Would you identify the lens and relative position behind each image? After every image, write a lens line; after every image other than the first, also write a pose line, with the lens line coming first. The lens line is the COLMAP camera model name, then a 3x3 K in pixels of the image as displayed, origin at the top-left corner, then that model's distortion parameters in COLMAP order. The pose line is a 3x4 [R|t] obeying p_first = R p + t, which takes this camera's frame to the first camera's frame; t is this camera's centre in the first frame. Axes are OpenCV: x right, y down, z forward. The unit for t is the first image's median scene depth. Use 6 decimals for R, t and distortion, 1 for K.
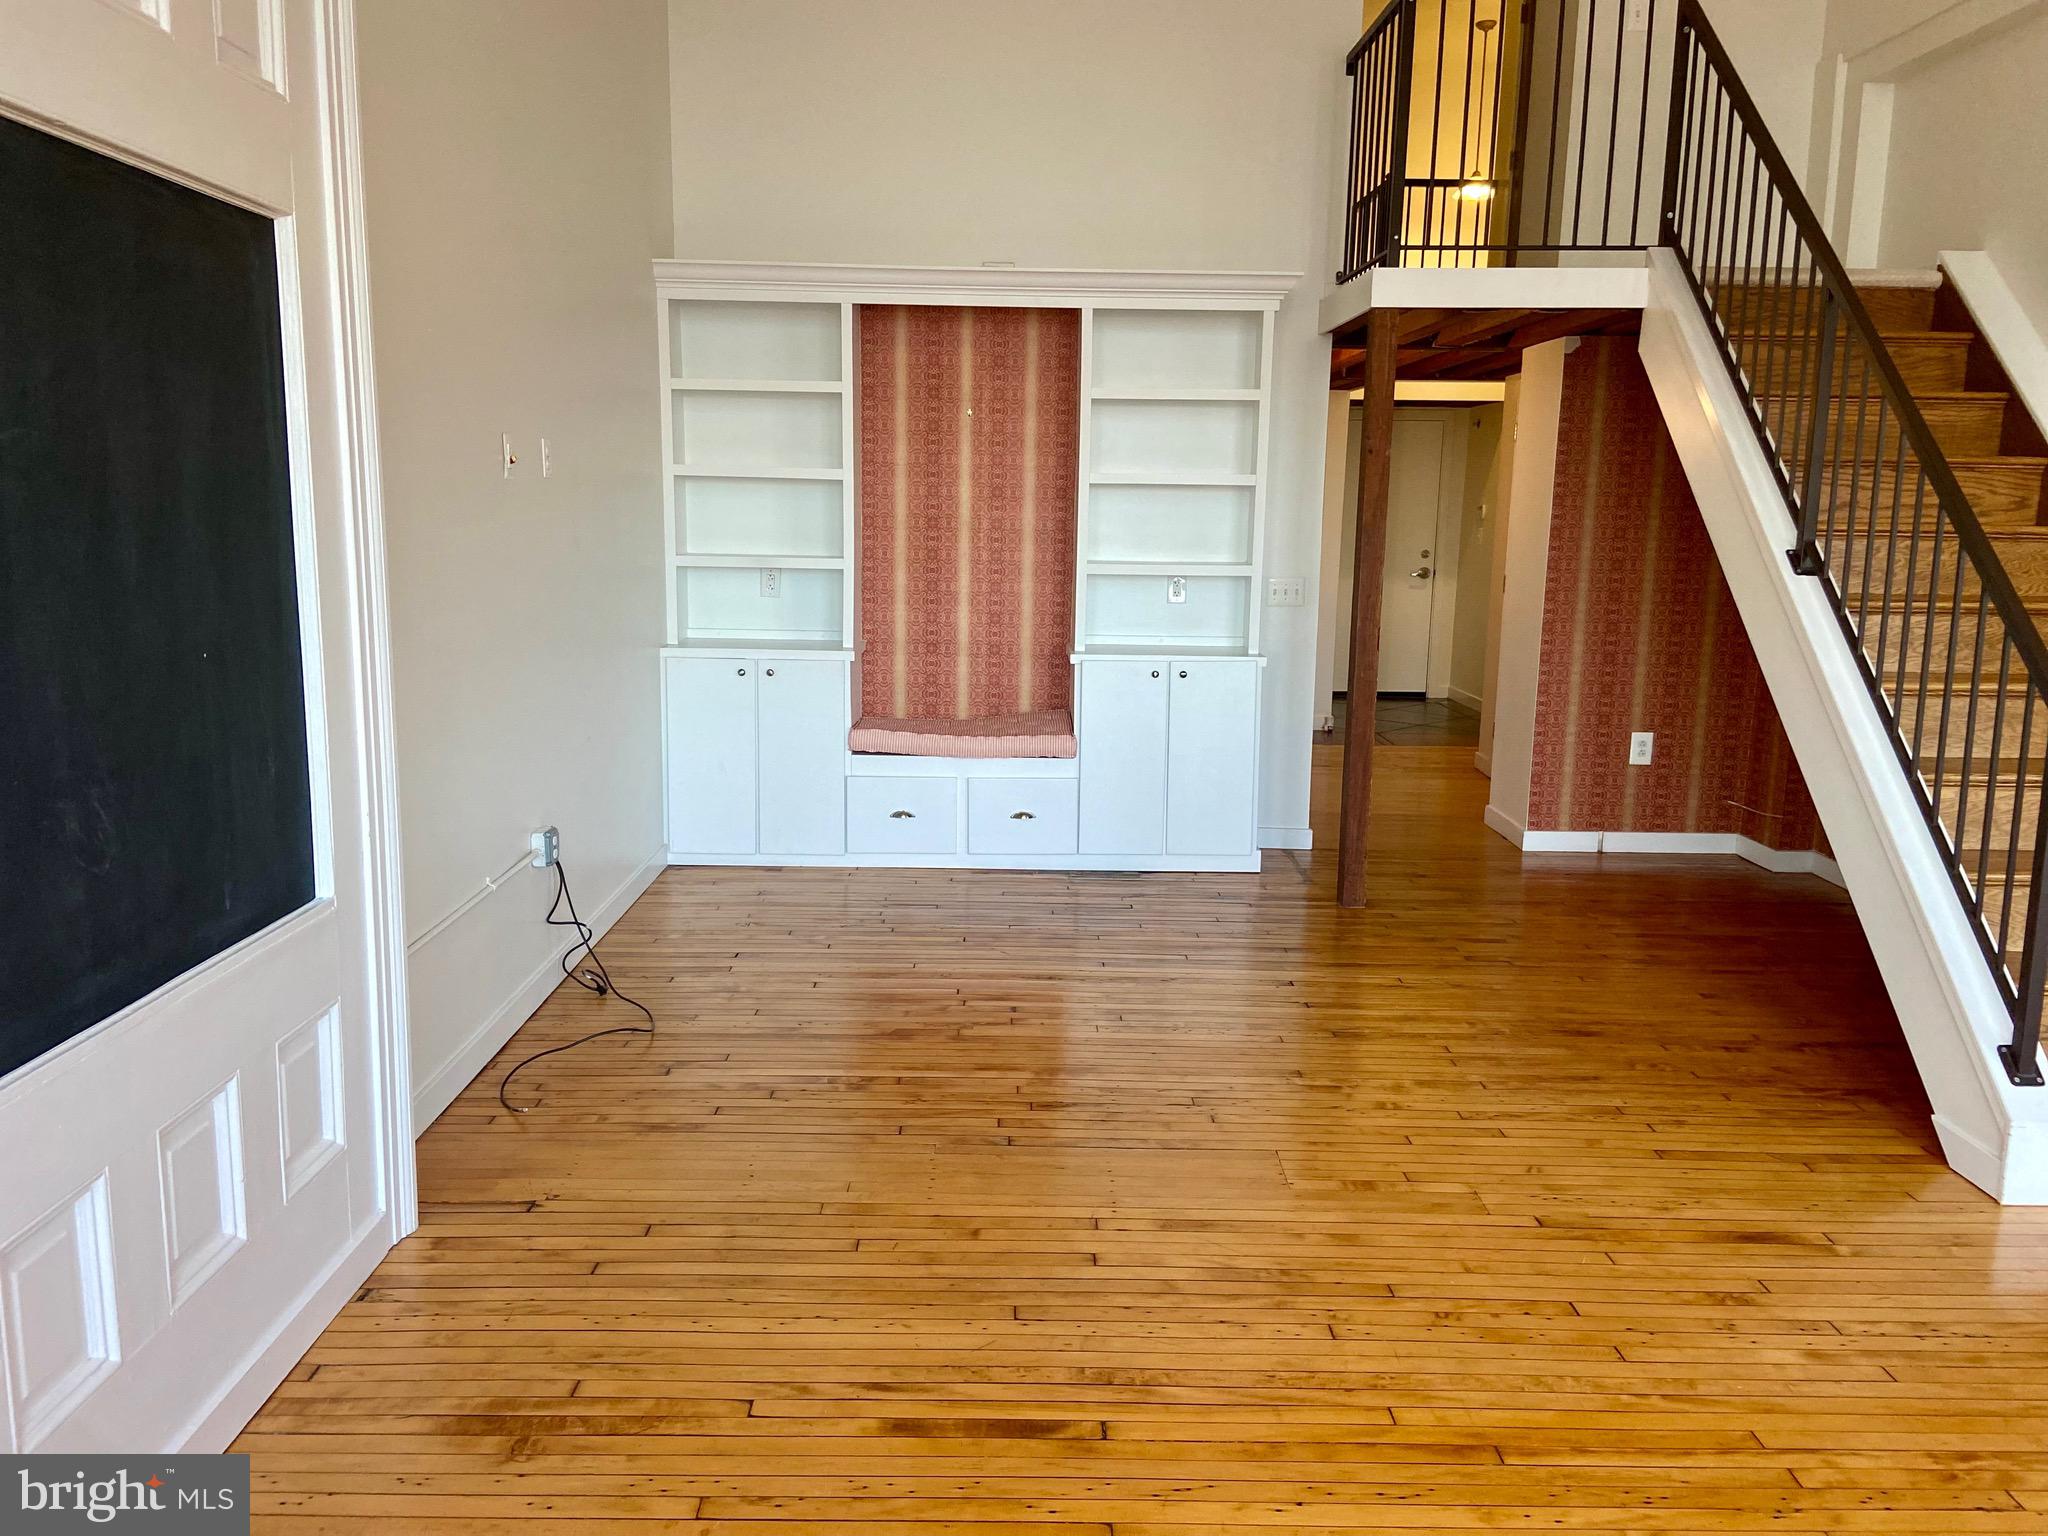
lens RADIAL K [[1531.4, 0, 1033.3], [0, 1531.4, 747.9], [0, 0, 1]] dist [0.129455, -0.165057]
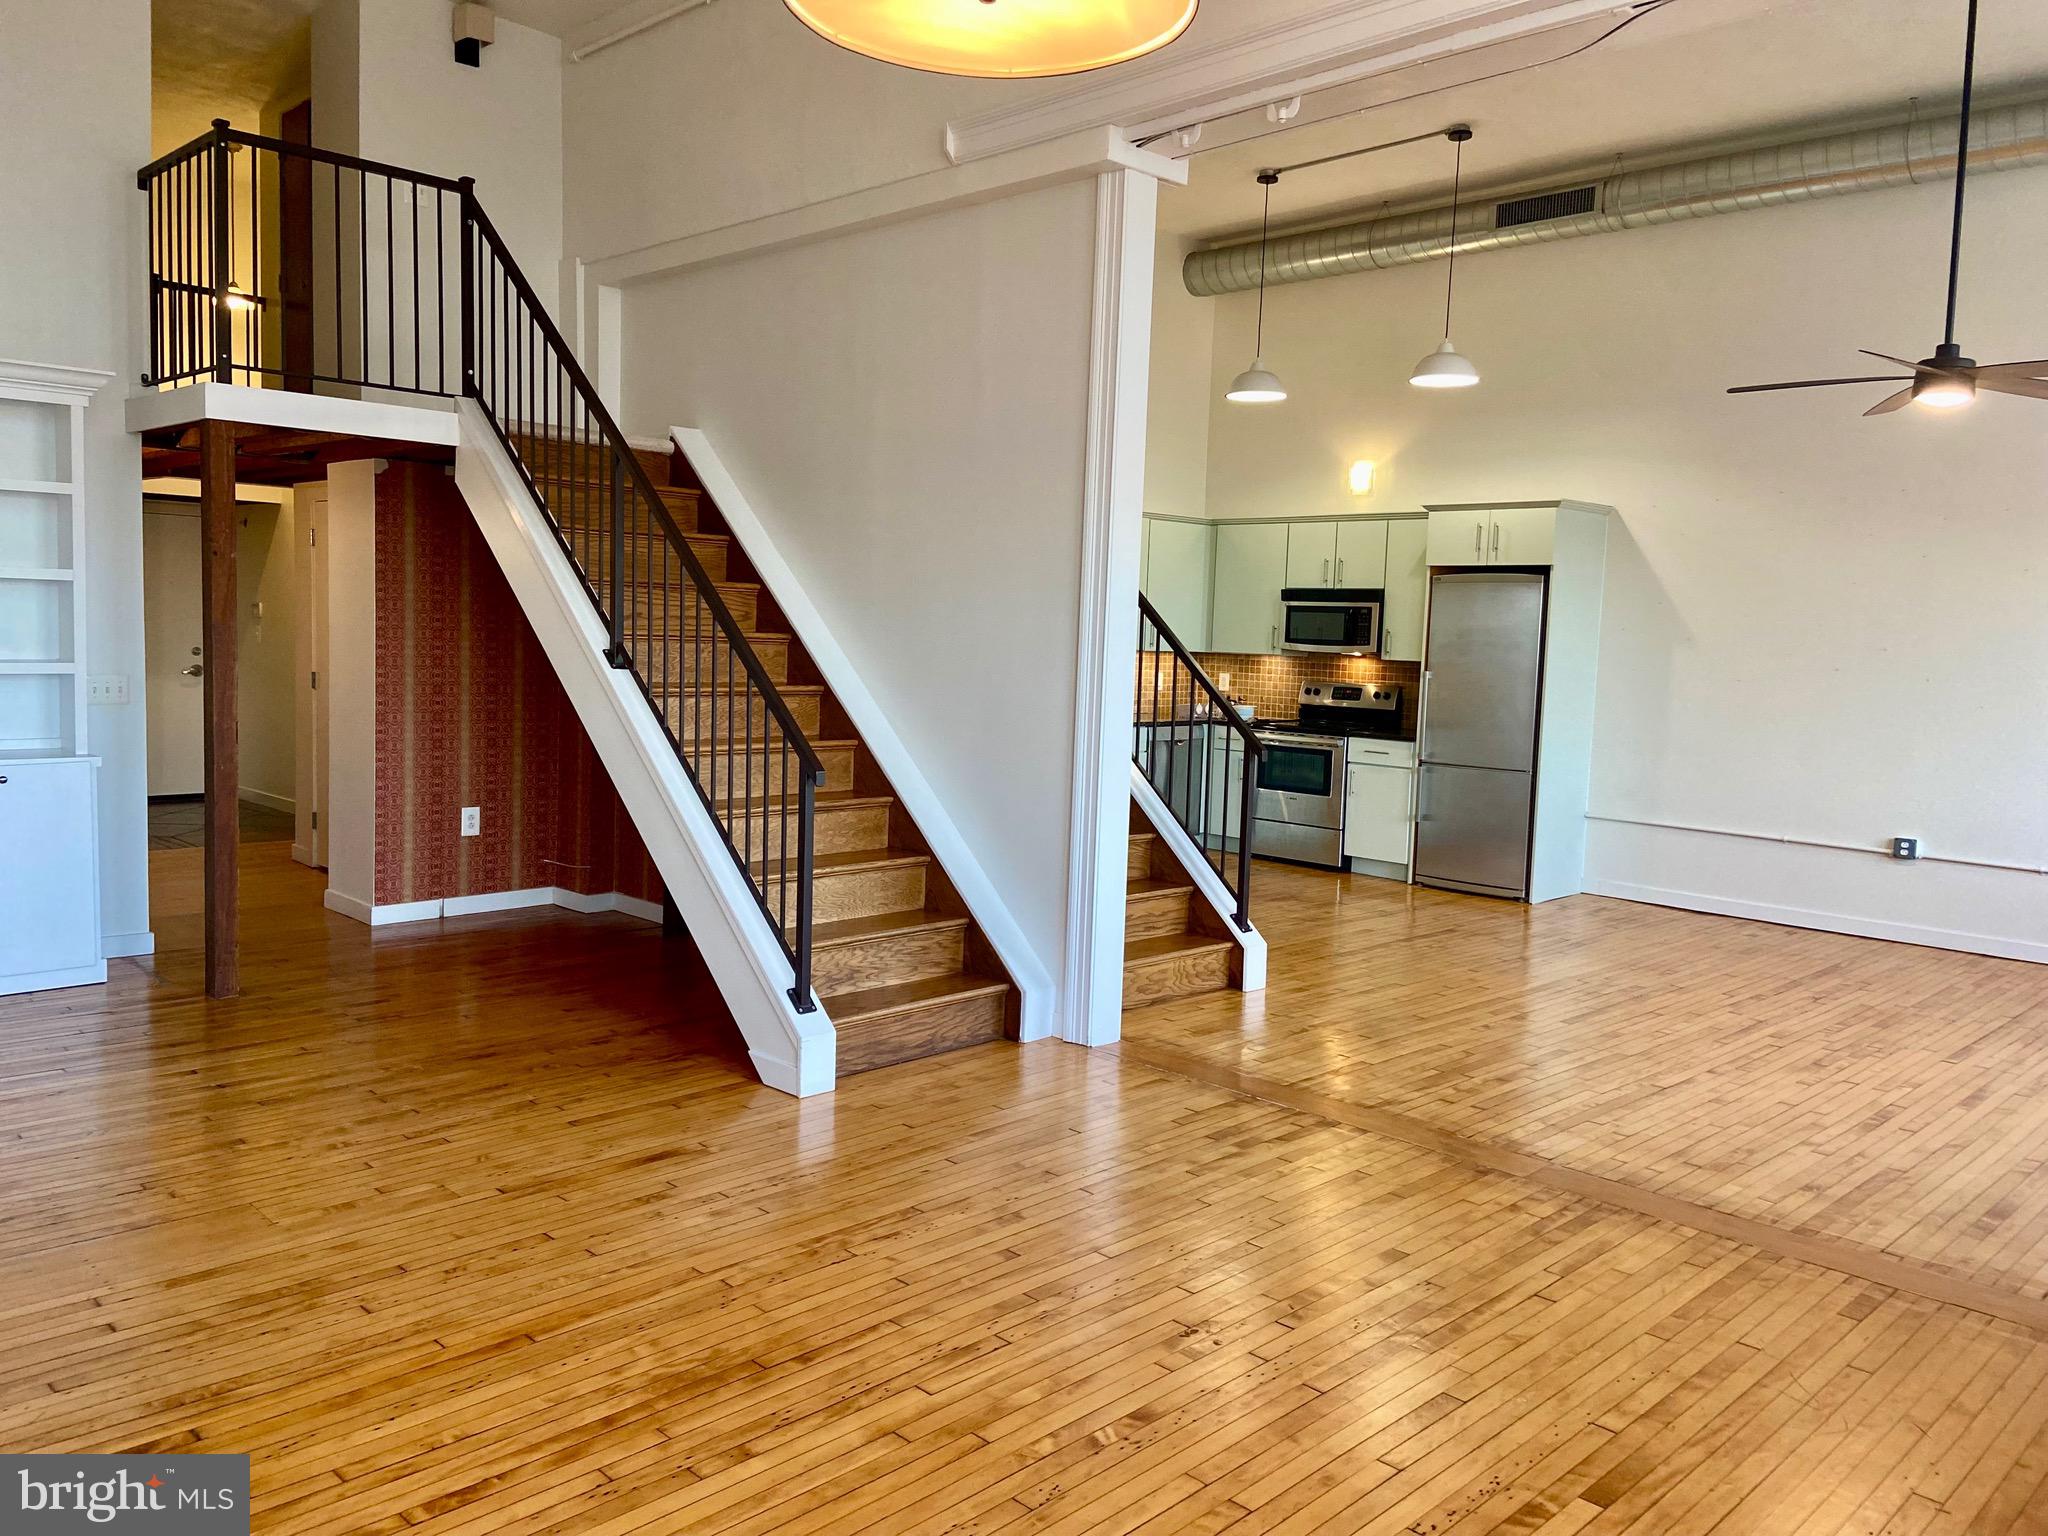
lens RADIAL K [[1543.9, 0, 1029.8], [0, 1543.9, 758.5], [0, 0, 1]] dist [0.111121, -0.148203]
pose [[0.708755, -0.053075, 0.703455, -0.178615], [0.092045, 0.995599, -0.017621, 0.017940], [-0.699424, 0.077239, 0.710521, -0.153335]]
